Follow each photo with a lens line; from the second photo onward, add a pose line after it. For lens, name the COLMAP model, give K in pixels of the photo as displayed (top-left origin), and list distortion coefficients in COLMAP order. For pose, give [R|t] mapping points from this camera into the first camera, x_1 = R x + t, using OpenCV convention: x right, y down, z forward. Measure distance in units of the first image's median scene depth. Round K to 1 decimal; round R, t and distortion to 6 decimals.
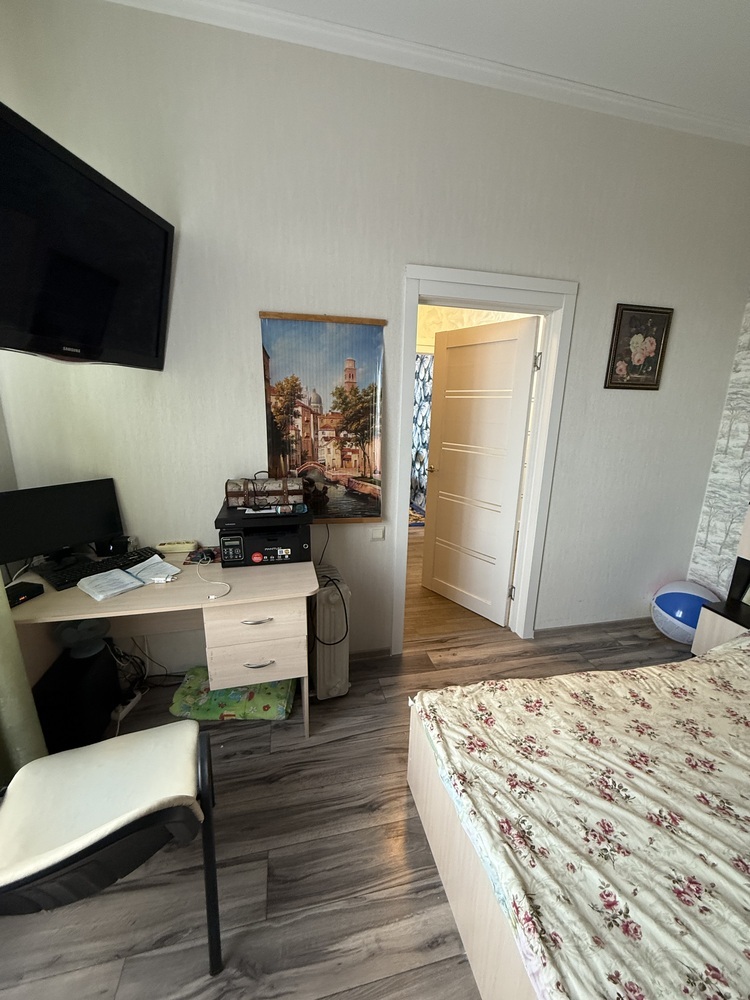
lens RADIAL K [[396.9, 0, 376.8], [0, 396.9, 496.4], [0, 0, 1]] dist [0.001639, -0.000169]
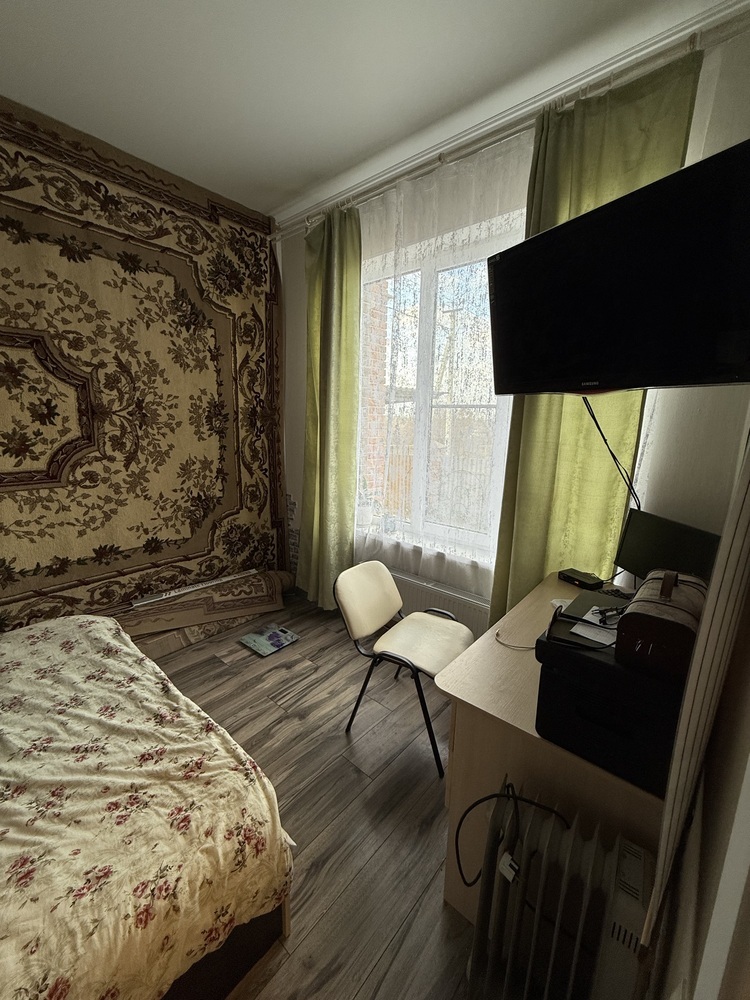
lens RADIAL K [[396.9, 0, 376.8], [0, 396.9, 496.4], [0, 0, 1]] dist [0.001639, -0.000169]
pose [[-0.808958, 0.070979, -0.583566, 0.451217], [-0.175005, 0.918600, 0.354326, -0.428809], [0.561213, 0.388762, -0.730687, 1.867415]]
